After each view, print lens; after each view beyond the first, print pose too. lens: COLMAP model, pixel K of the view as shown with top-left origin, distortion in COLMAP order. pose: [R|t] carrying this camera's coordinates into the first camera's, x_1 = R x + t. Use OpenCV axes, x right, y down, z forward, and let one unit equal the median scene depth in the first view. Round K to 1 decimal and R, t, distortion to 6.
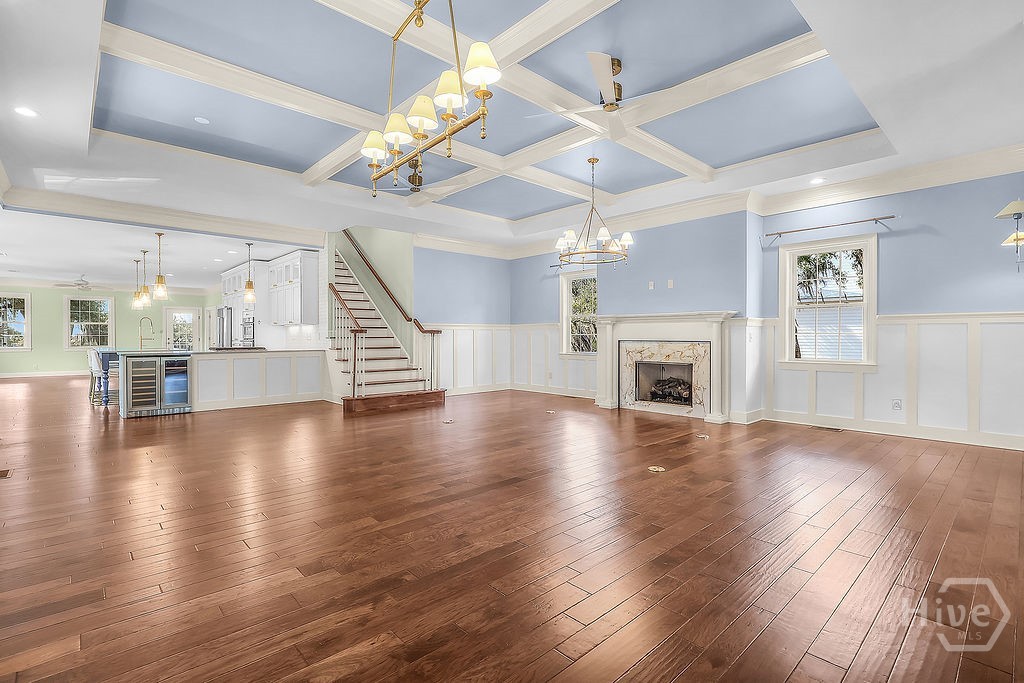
lens RADIAL K [[481.3, 0, 511.1], [0, 481.3, 340.5], [0, 0, 1]] dist [-0.003074, 0.001466]
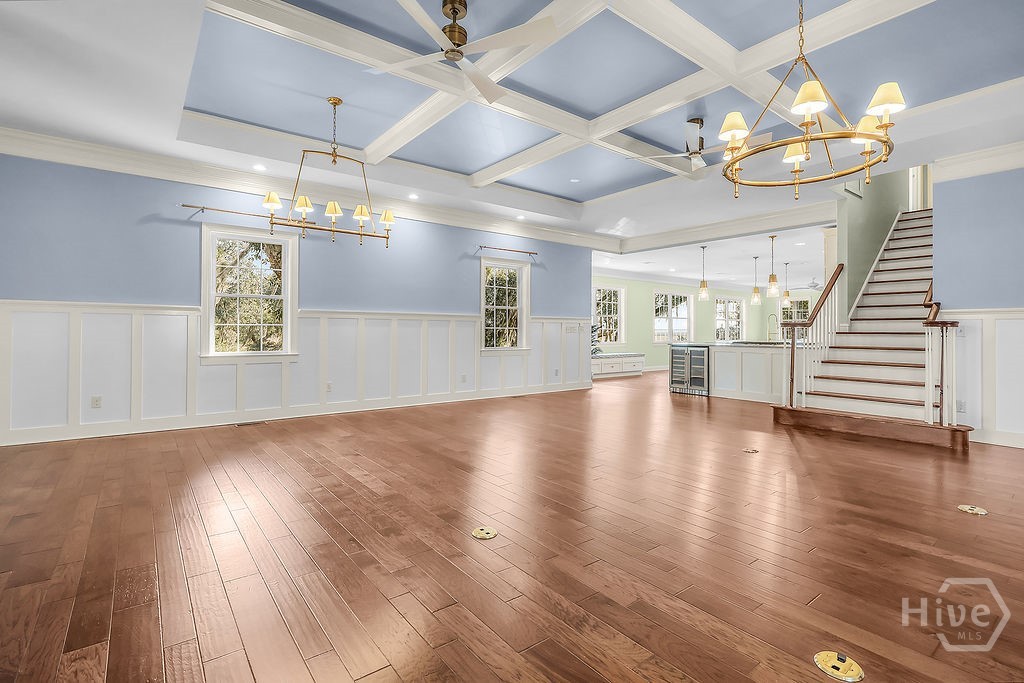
lens RADIAL K [[481.3, 0, 502.4], [0, 481.3, 334.6], [0, 0, 1]] dist [-0.003074, 0.001466]
pose [[-0.098376, 0.009659, -0.995102, 0.577554], [-0.011617, 0.999874, 0.010854, -0.006702], [0.995082, 0.012628, -0.098251, 0.660991]]
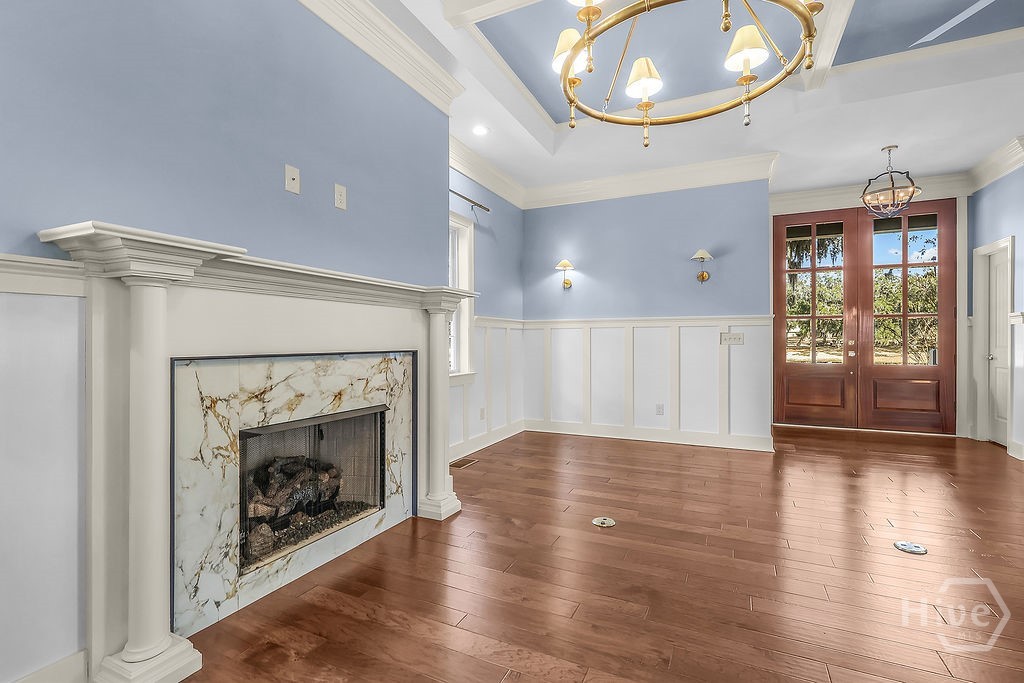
lens RADIAL K [[481.3, 0, 511.3], [0, 481.3, 340.2], [0, 0, 1]] dist [-0.003074, 0.001466]
pose [[-0.377793, 0.000536, 0.925890, -0.057791], [0.008584, 0.999959, 0.002923, -0.009180], [-0.925850, 0.009052, -0.377782, 1.052388]]
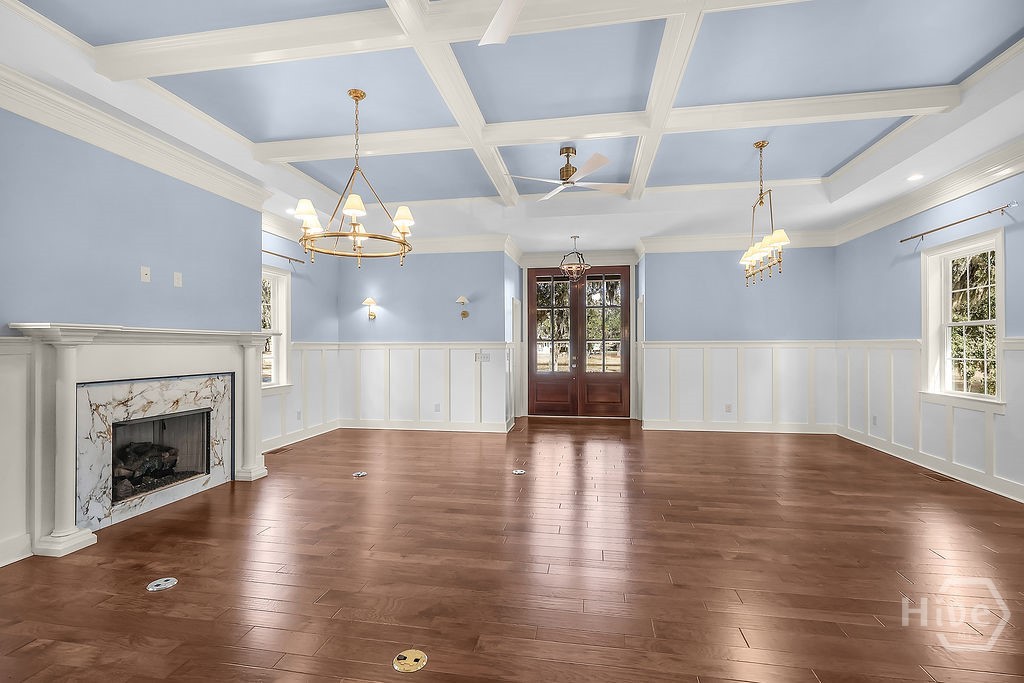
lens RADIAL K [[481.3, 0, 510.0], [0, 481.3, 345.1], [0, 0, 1]] dist [-0.003074, 0.001466]
pose [[-0.612844, 0.004039, 0.790193, -0.397623], [0.008627, 0.999962, 0.001579, -0.035575], [-0.790157, 0.007785, -0.612856, 1.074372]]
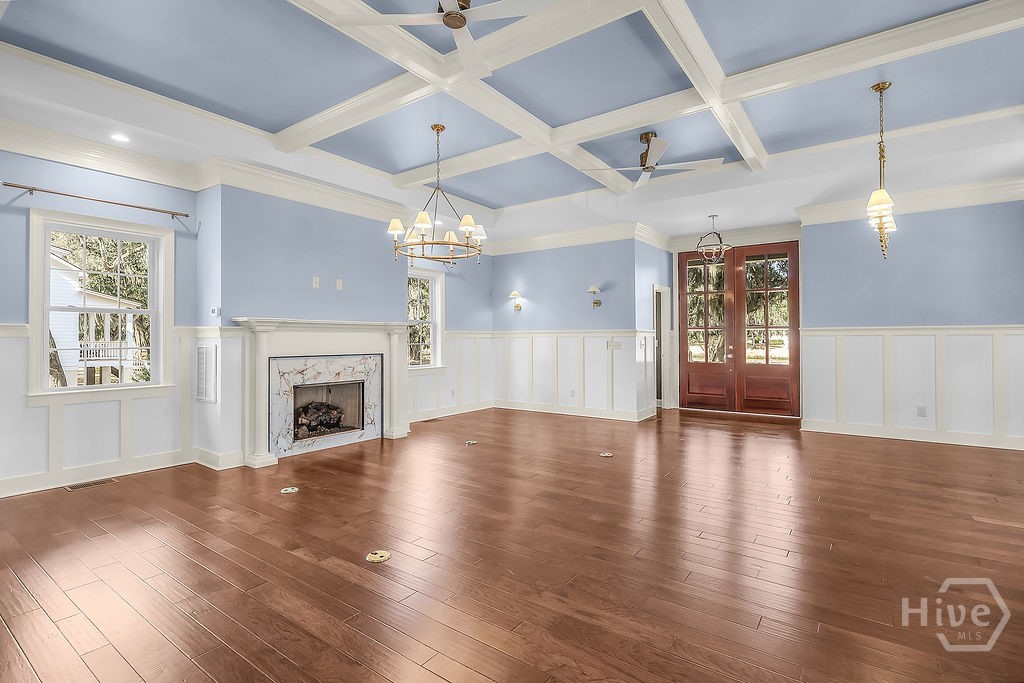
lens RADIAL K [[481.3, 0, 501.2], [0, 481.3, 334.6], [0, 0, 1]] dist [-0.003074, 0.001466]
pose [[-0.197216, 0.012180, 0.980284, -0.534471], [0.011248, 0.999885, -0.010160, -0.023042], [-0.980296, 0.009022, -0.197330, 0.922659]]
